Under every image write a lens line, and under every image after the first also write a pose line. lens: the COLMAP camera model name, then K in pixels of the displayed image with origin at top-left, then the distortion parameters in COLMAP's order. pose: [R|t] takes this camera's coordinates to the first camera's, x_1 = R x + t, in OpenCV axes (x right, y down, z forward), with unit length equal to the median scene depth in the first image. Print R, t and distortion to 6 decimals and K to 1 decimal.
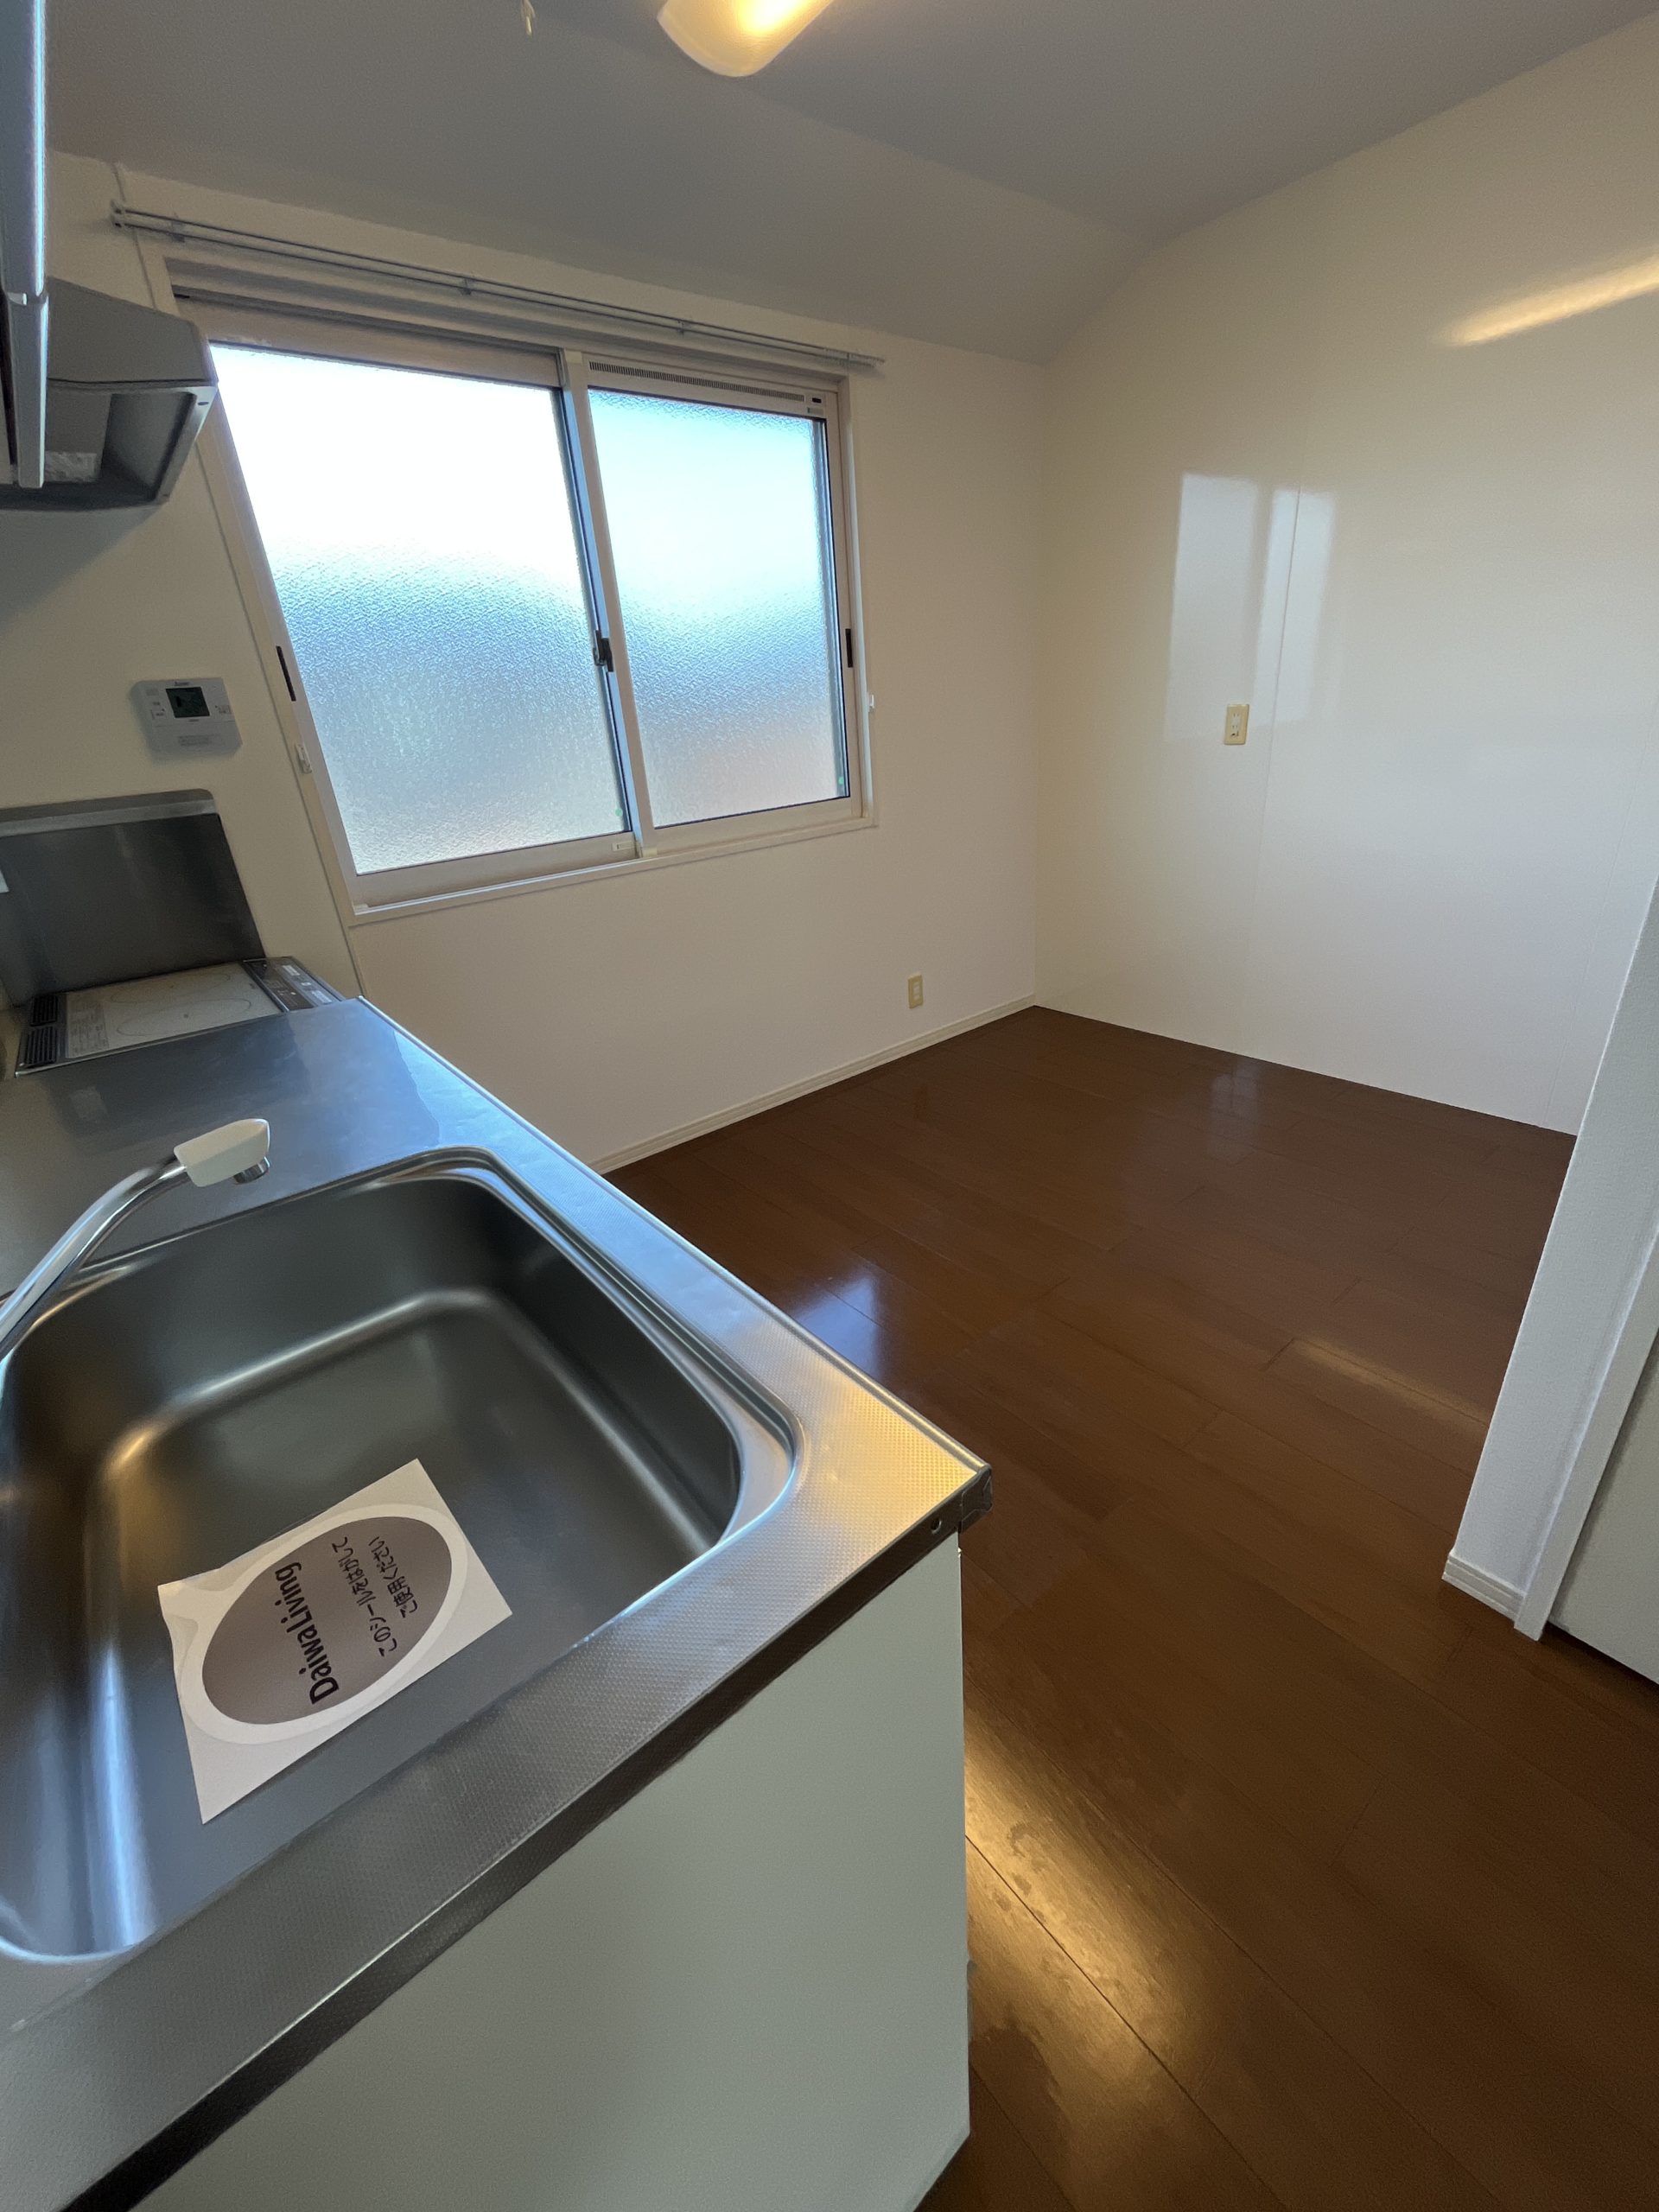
lens RADIAL K [[897.4, 0, 840.9], [0, 897.4, 1101.1], [0, 0, 1]] dist [-0.001404, 0.000550]
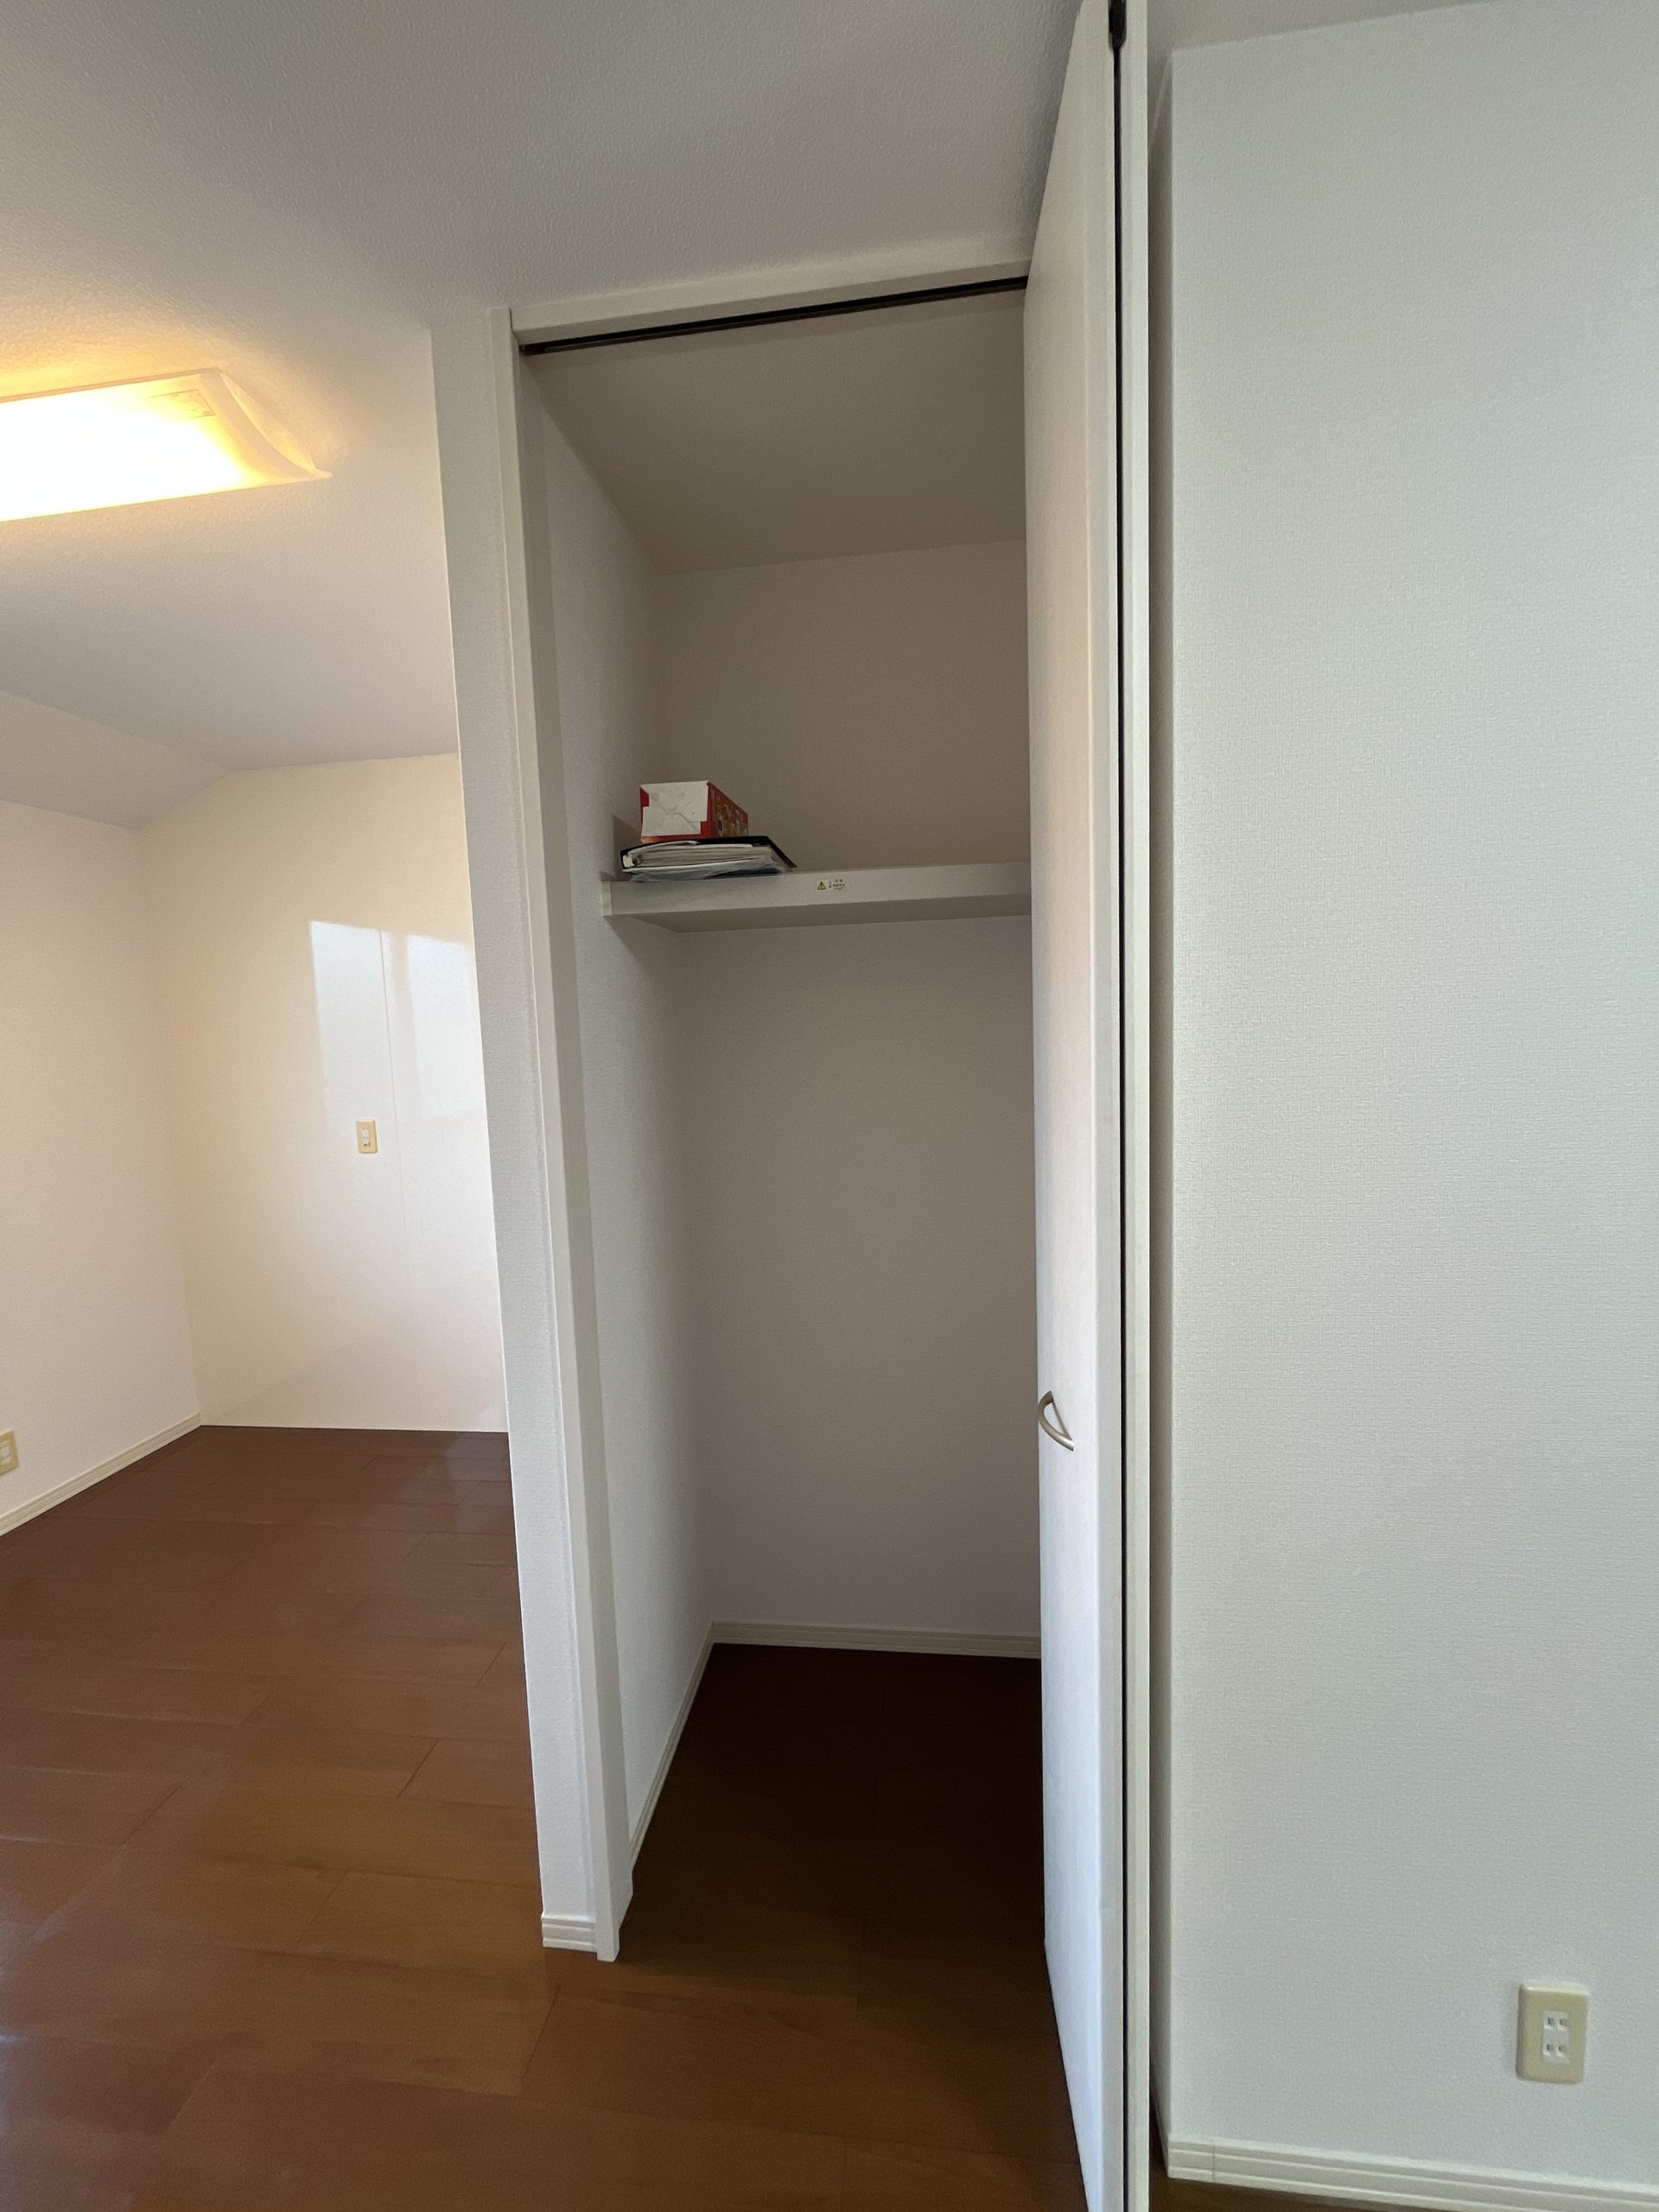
lens RADIAL K [[897.4, 0, 828.9], [0, 897.4, 1110.7], [0, 0, 1]] dist [-0.001404, 0.000550]
pose [[0.730808, -0.022070, 0.682226, 0.099336], [0.260742, 0.932708, -0.249136, -0.020094], [-0.630819, 0.359956, 0.687385, -0.146747]]
